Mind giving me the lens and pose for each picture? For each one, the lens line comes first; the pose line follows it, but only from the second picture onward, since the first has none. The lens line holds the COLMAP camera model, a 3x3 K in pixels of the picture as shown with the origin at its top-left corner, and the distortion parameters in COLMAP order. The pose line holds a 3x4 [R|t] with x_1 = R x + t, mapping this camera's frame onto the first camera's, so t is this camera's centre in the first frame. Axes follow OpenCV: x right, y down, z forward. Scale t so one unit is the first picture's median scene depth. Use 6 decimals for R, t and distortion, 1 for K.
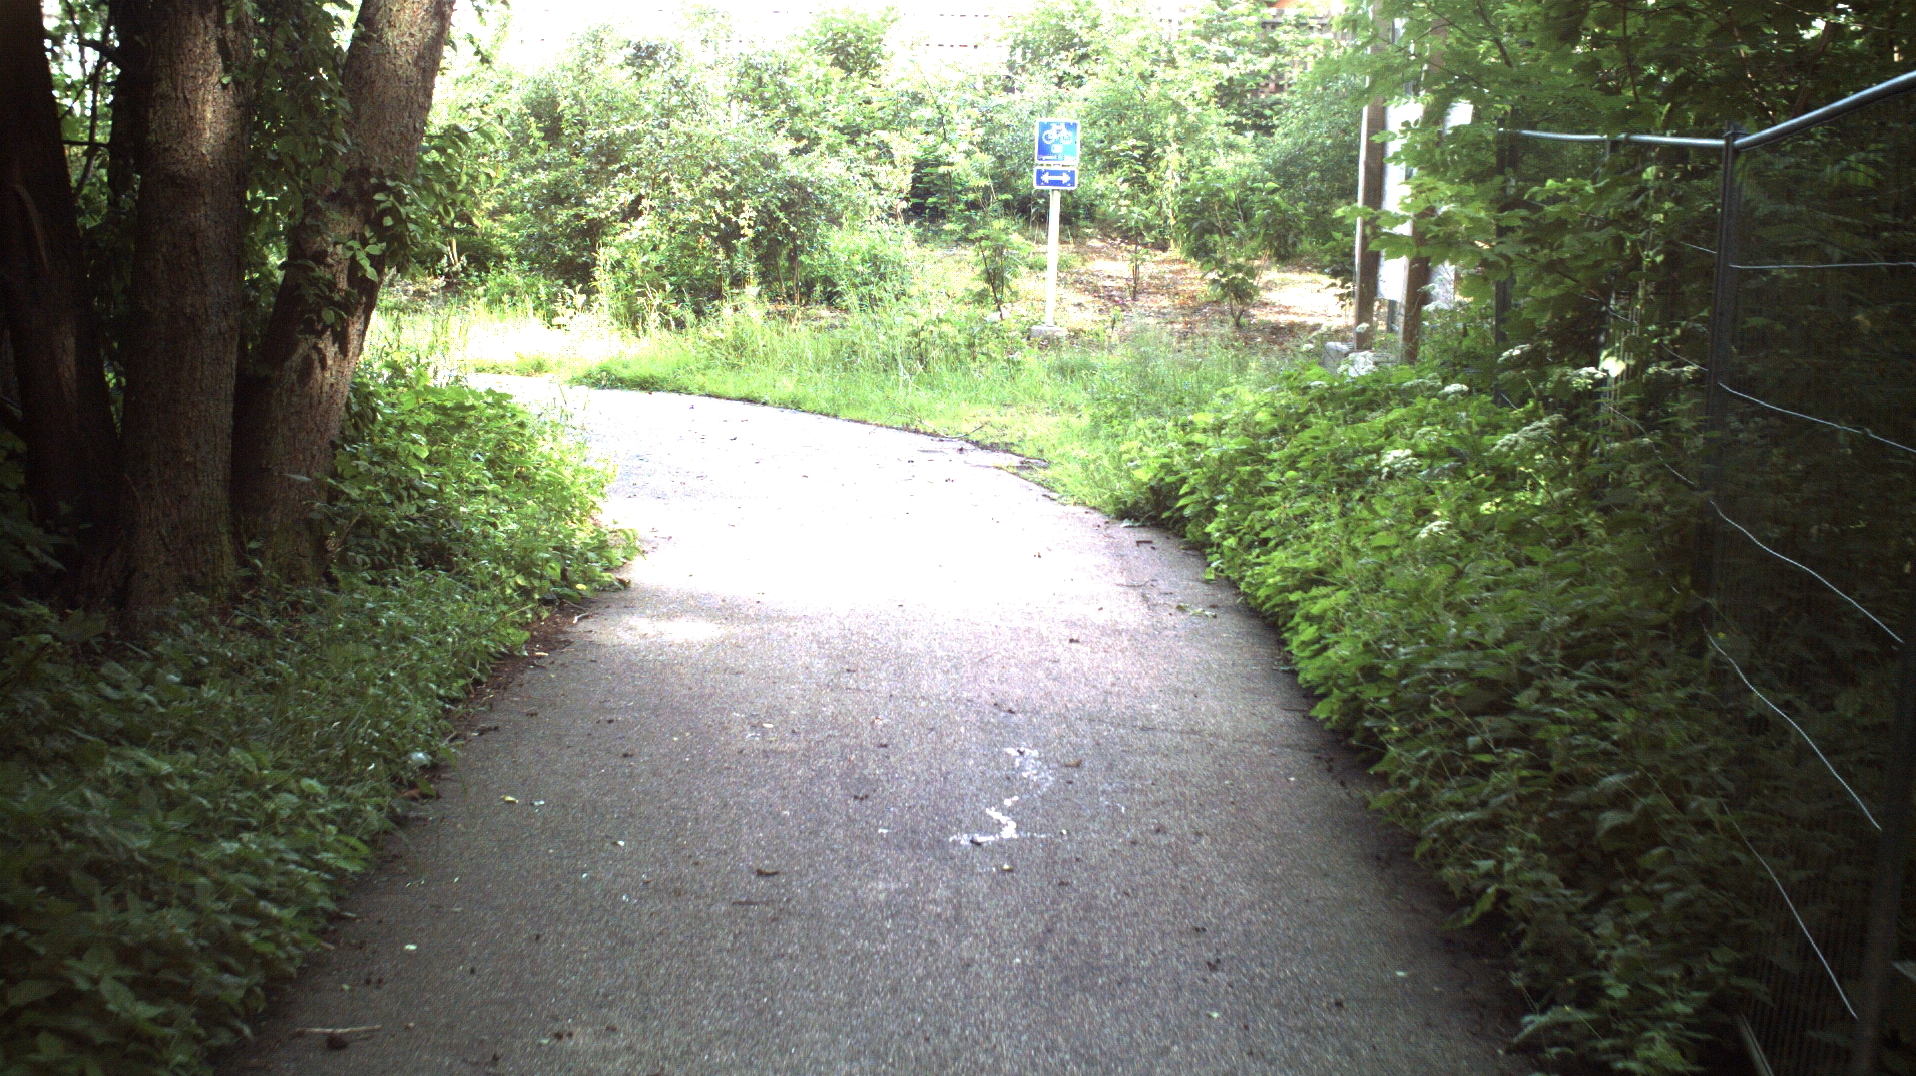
lens RADIAL K [[3389.9, 0, 958.0], [0, 3389.9, 538.0], [0, 0, 1]] dist [-0.294001, 0.303252]
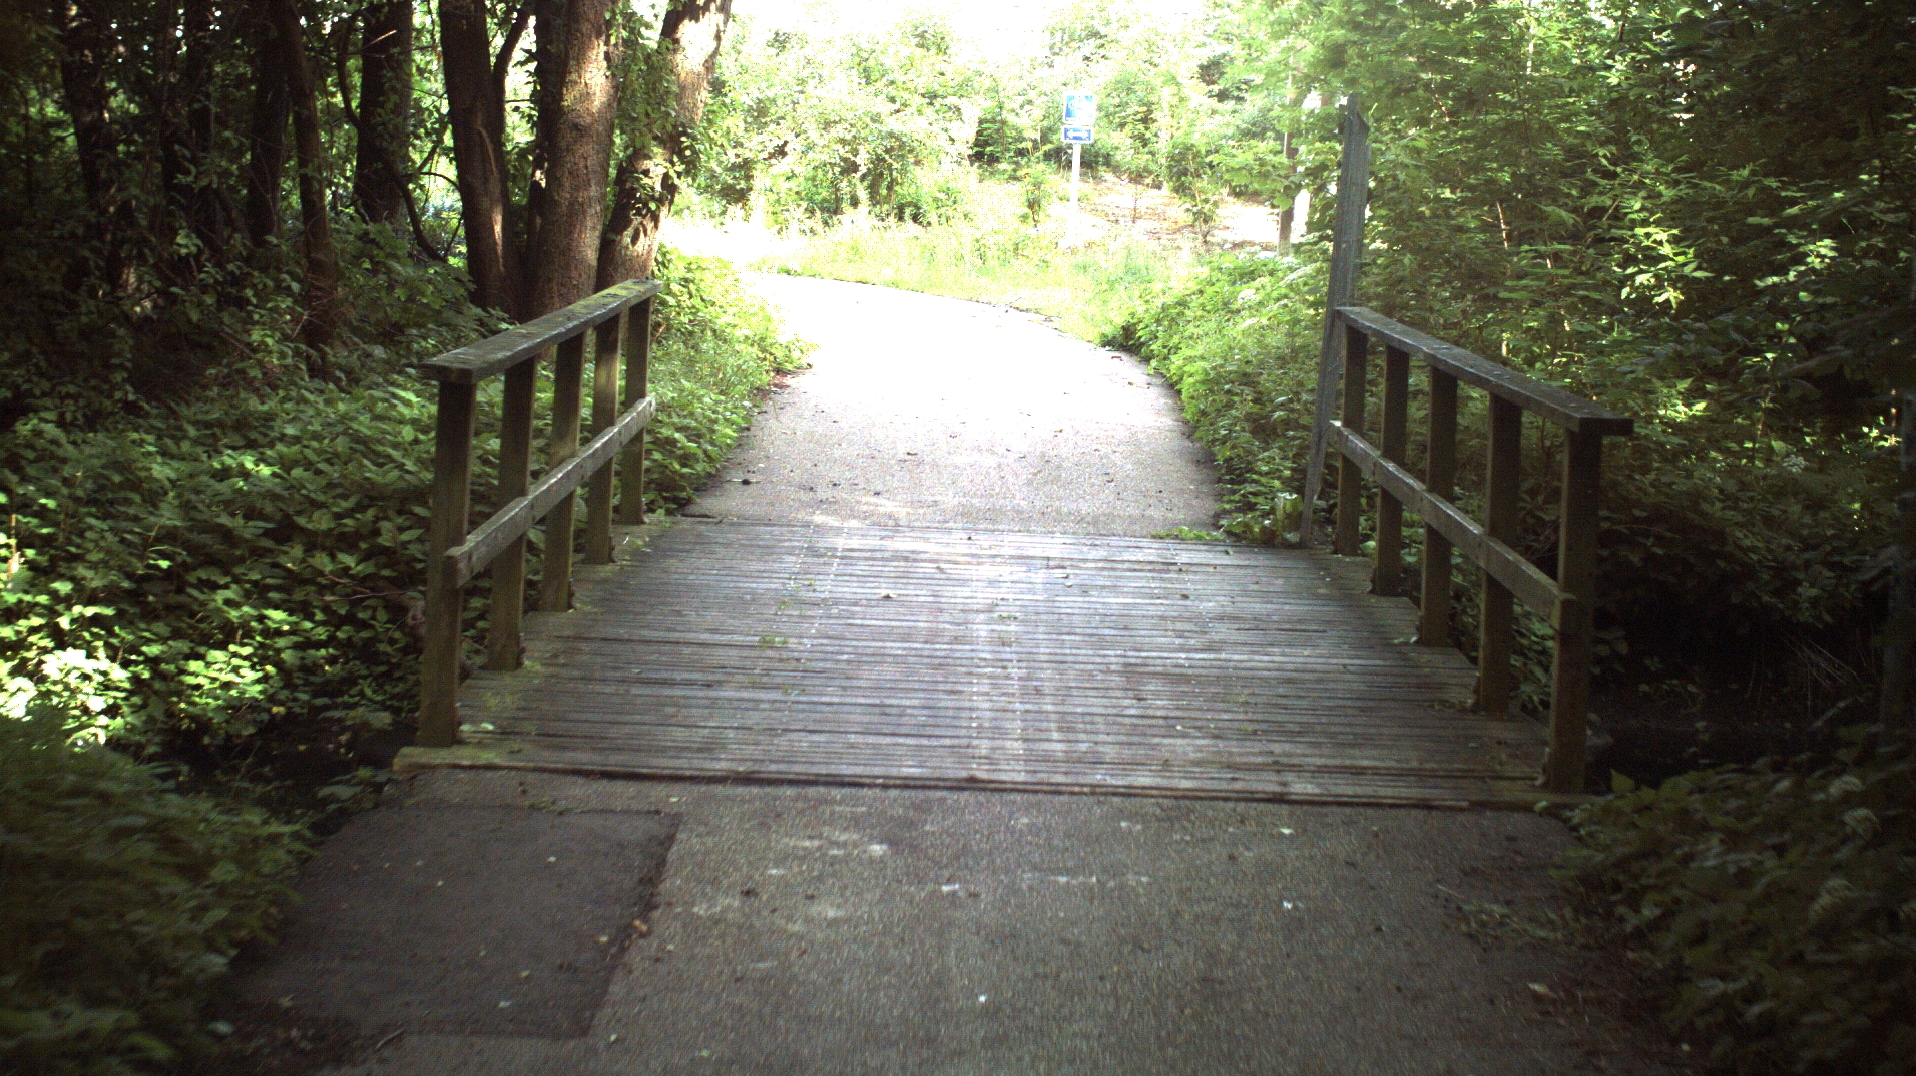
lens RADIAL K [[3389.9, 0, 958.0], [0, 3389.9, 538.0], [0, 0, 1]] dist [-0.294001, 0.303252]
pose [[0.999718, 0.019397, -0.013728, 0.001441], [-0.019195, 0.999708, 0.014689, 0.041765], [0.014009, -0.014422, 0.999798, -0.408319]]
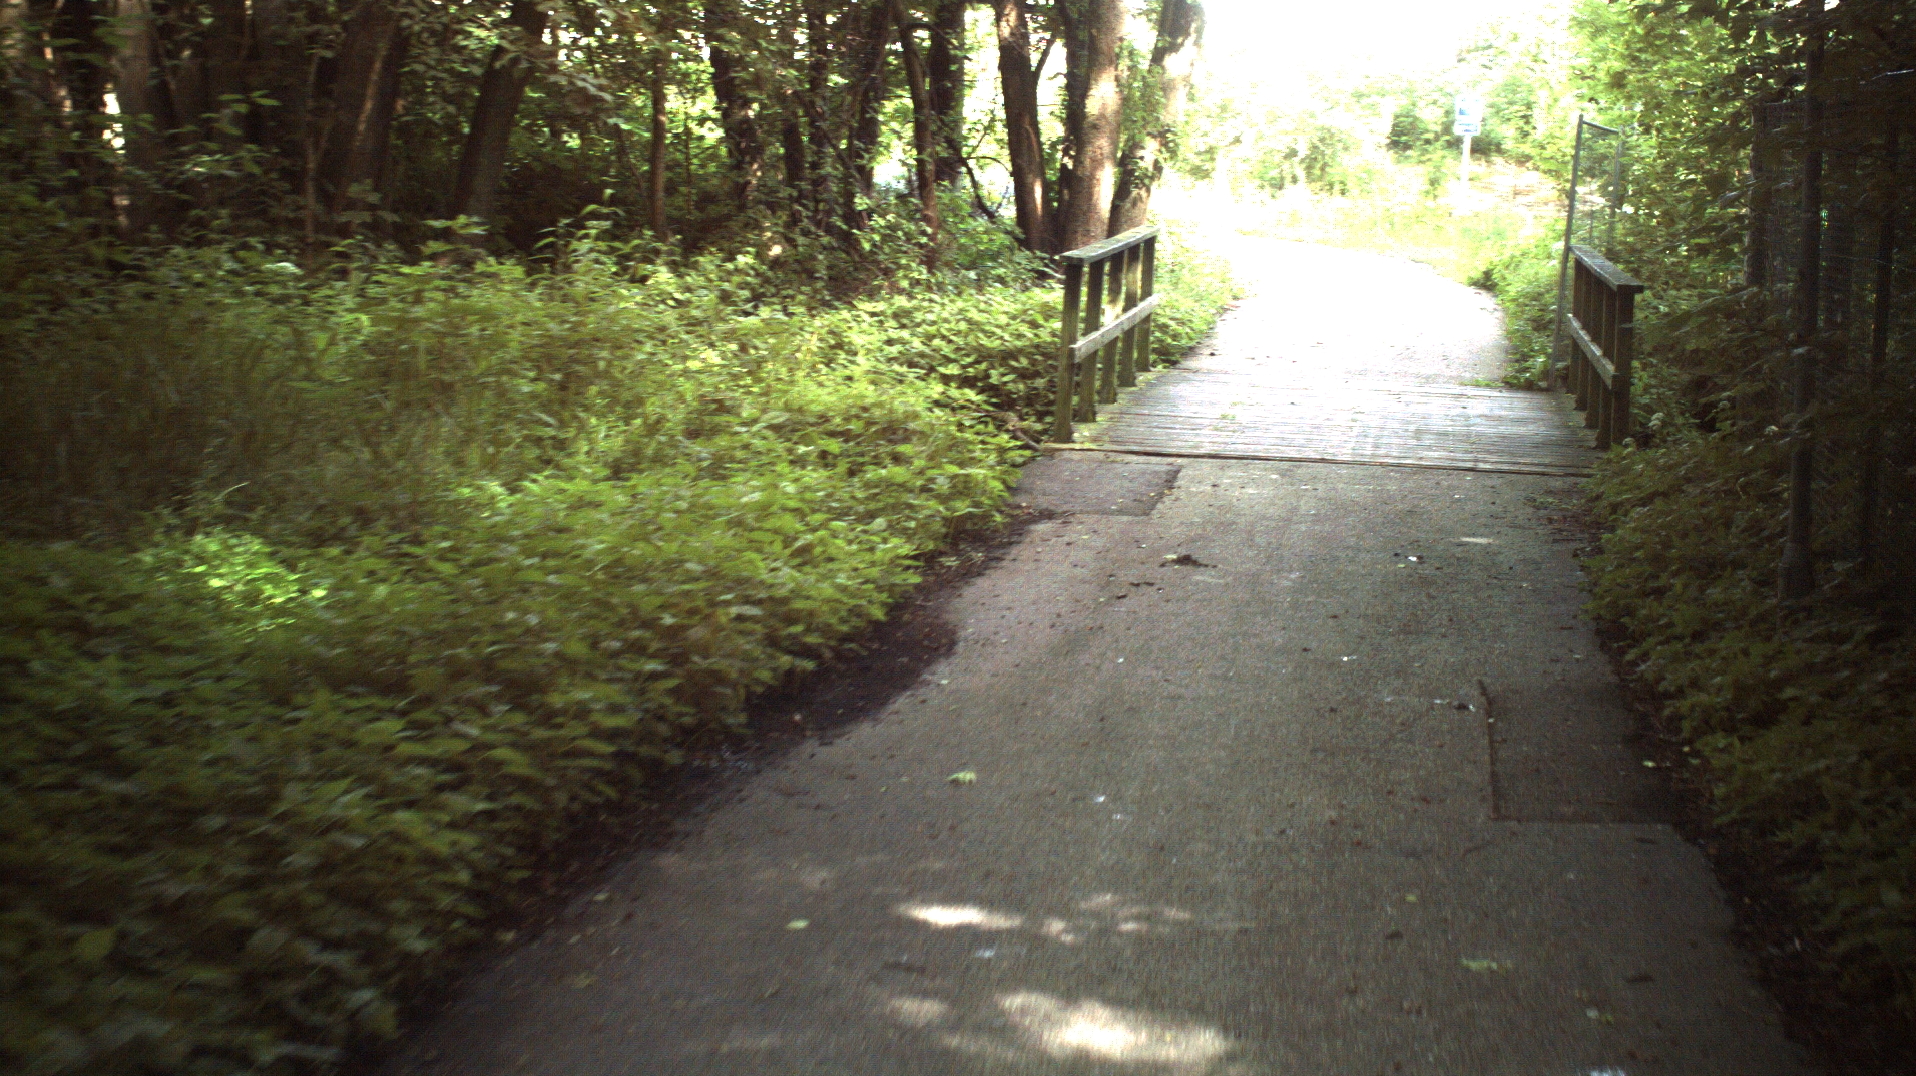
lens RADIAL K [[3389.9, 0, 958.0], [0, 3389.9, 538.0], [0, 0, 1]] dist [-0.294001, 0.303252]
pose [[0.988496, 0.032309, -0.147757, 0.030559], [-0.028993, 0.999278, 0.024542, 0.075476], [0.148444, -0.019976, 0.988719, -0.808340]]
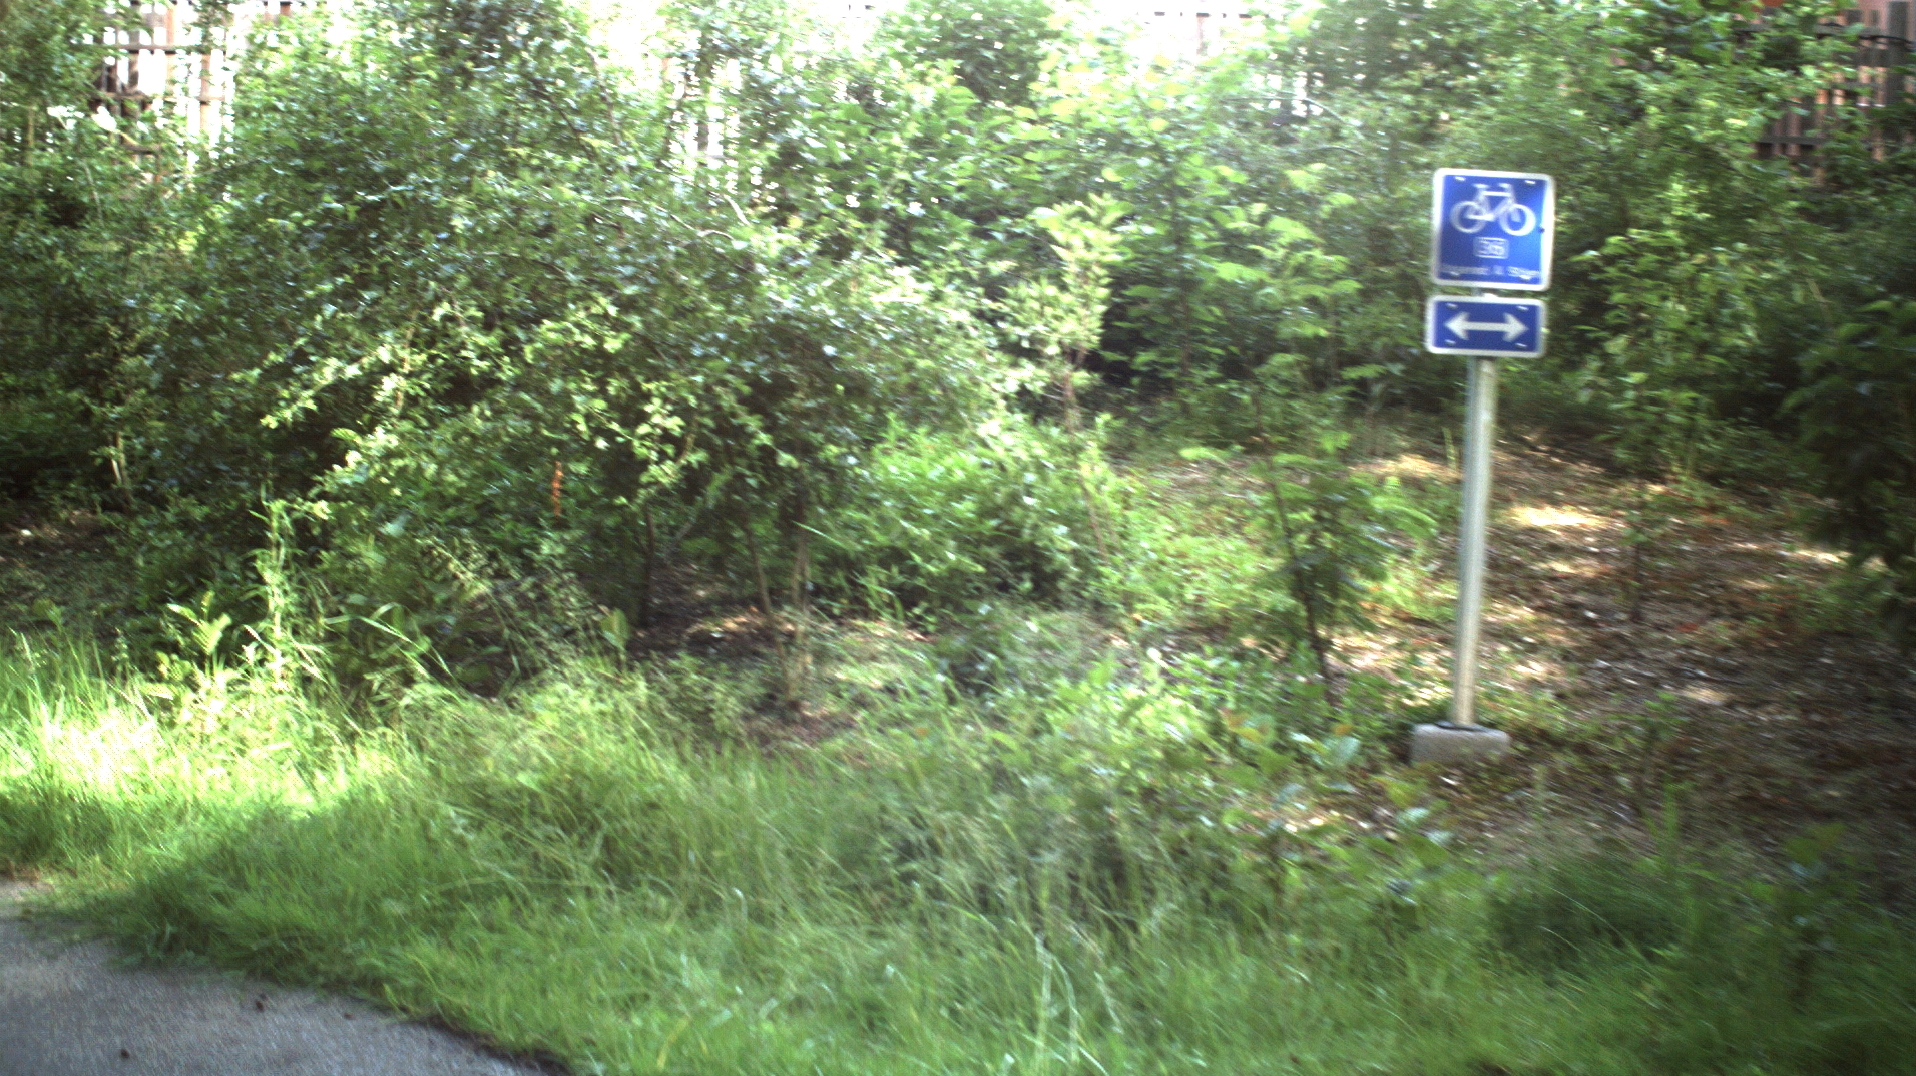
lens RADIAL K [[3389.9, 0, 958.0], [0, 3389.9, 538.0], [0, 0, 1]] dist [-0.294001, 0.303252]
pose [[0.998202, 0.013112, -0.058495, -0.006941], [-0.014930, 0.999416, -0.030744, -0.070505], [0.058058, 0.031562, 0.997814, 0.622582]]
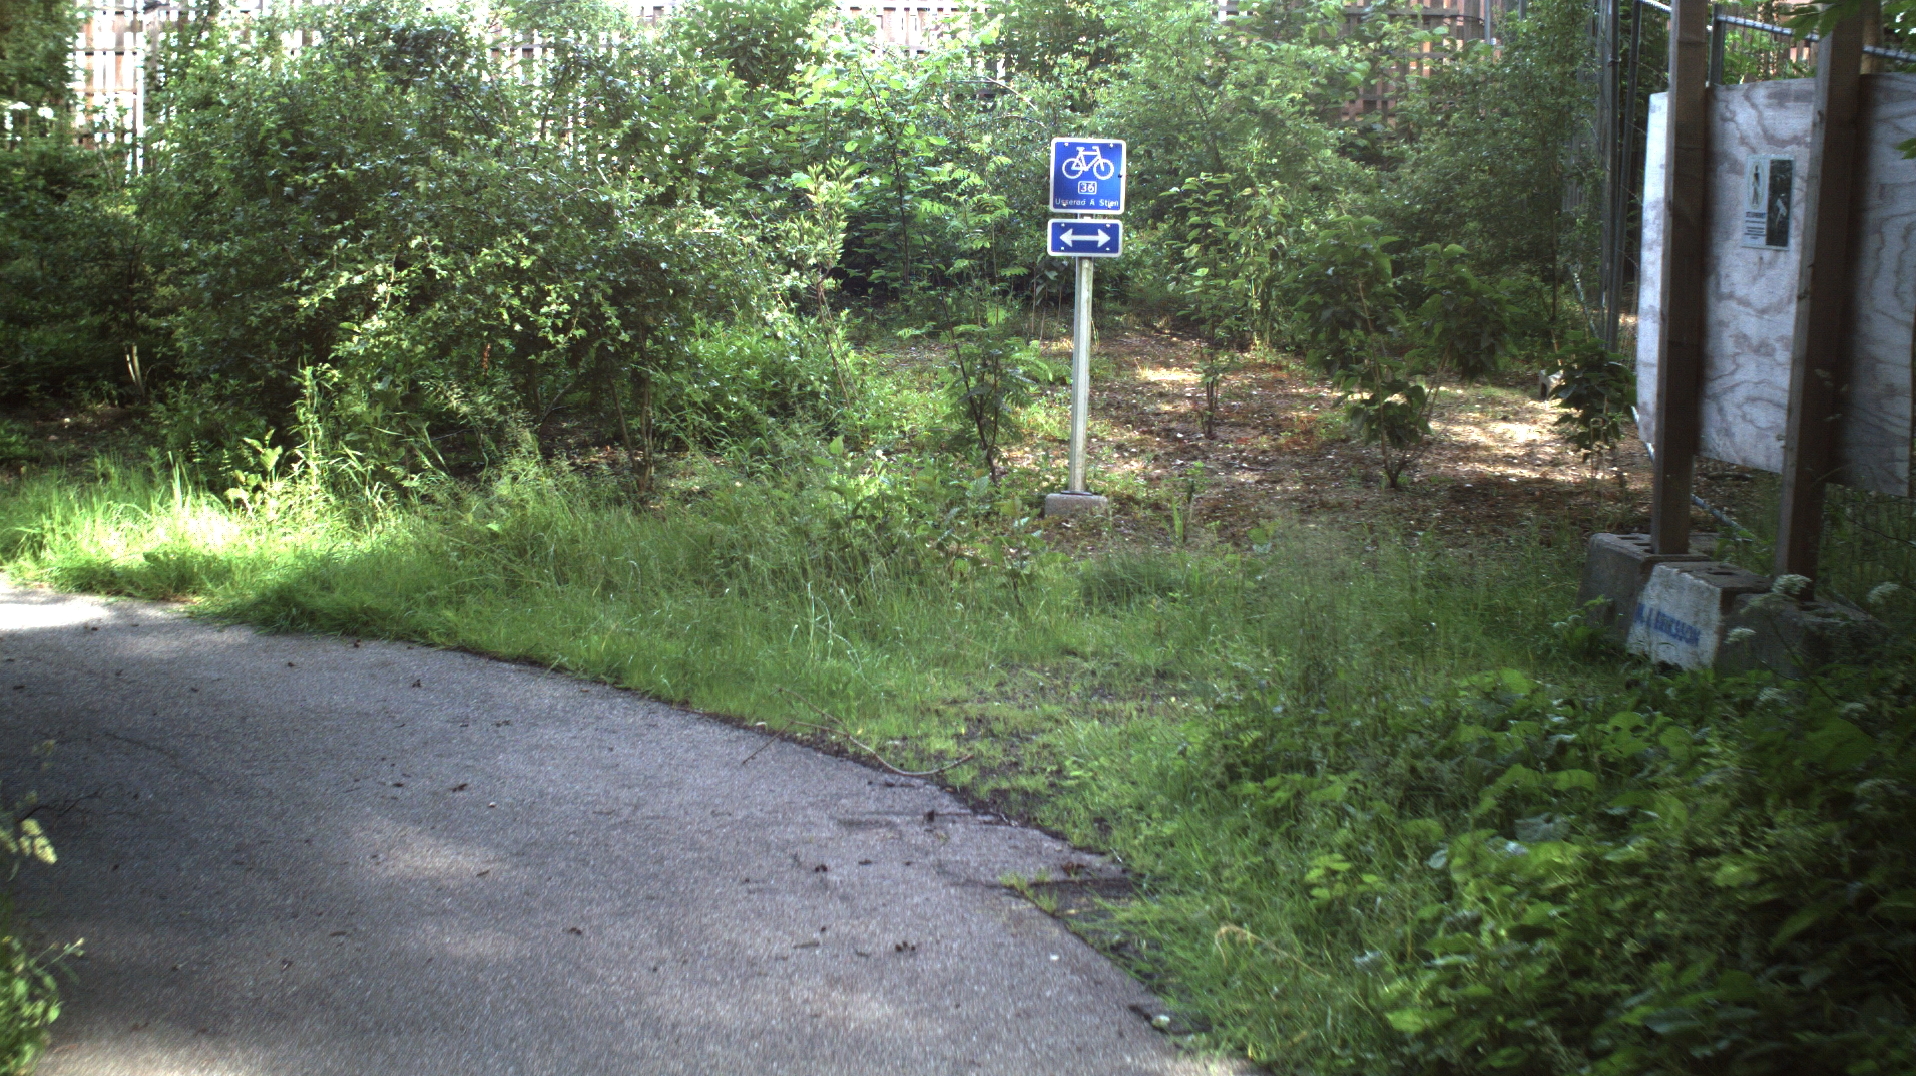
lens RADIAL K [[3389.9, 0, 958.0], [0, 3389.9, 538.0], [0, 0, 1]] dist [-0.294001, 0.303252]
pose [[0.999866, -0.012321, 0.010766, 0.000091], [0.012501, 0.999781, -0.016766, -0.044947], [-0.010557, 0.016899, 0.999801, 0.413961]]
